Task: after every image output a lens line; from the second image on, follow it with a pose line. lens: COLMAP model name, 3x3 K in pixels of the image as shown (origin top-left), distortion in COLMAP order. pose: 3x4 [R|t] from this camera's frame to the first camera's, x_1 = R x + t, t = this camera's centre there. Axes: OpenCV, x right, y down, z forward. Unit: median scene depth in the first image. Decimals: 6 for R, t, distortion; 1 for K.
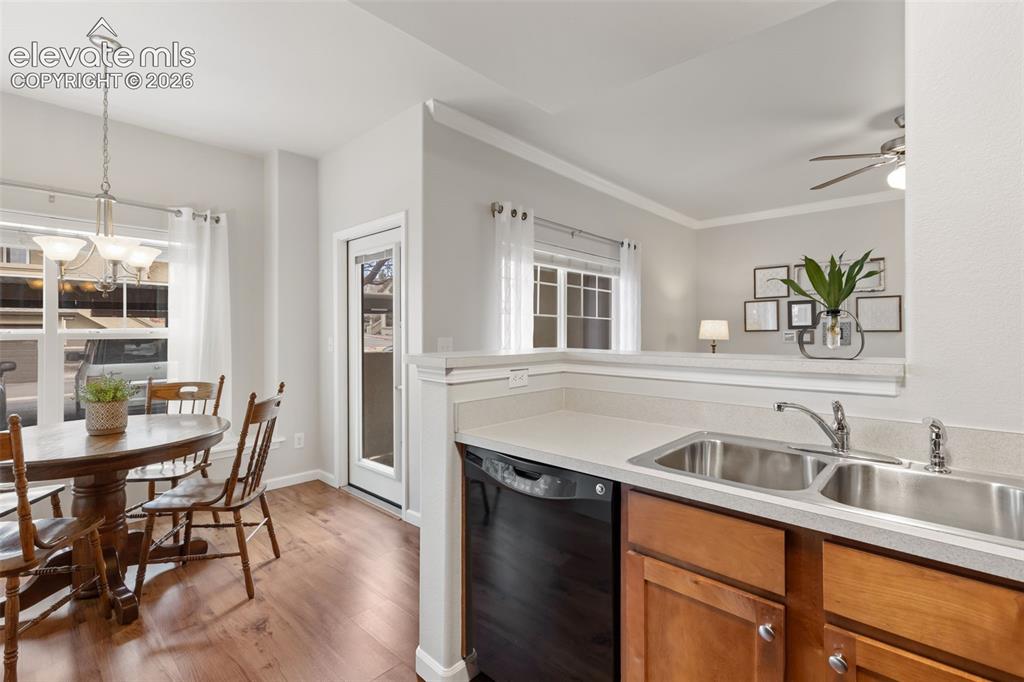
lens RADIAL K [[468.2, 0, 519.6], [0, 468.2, 330.5], [0, 0, 1]] dist [0.003047, -0.000193]
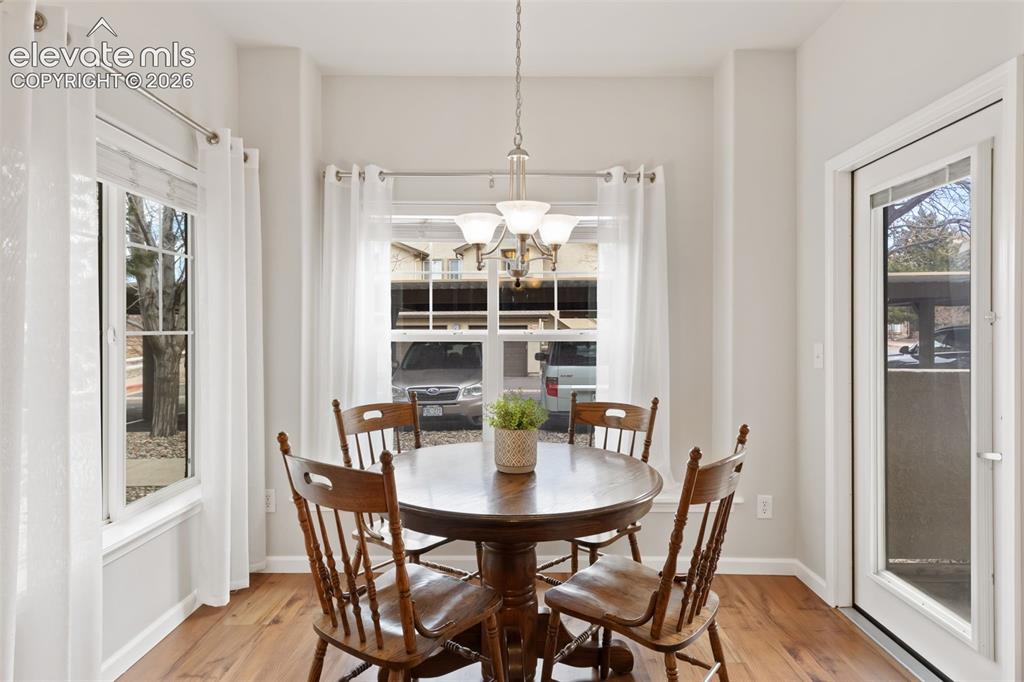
lens RADIAL K [[572.7, 0, 514.8], [0, 572.7, 331.6], [0, 0, 1]] dist [0.011857, 0.000838]
pose [[0.676533, 0.001459, -0.736411, -0.162313], [-0.001542, 0.999999, 0.000565, 0.000063], [0.736411, 0.000753, 0.676534, 0.290484]]
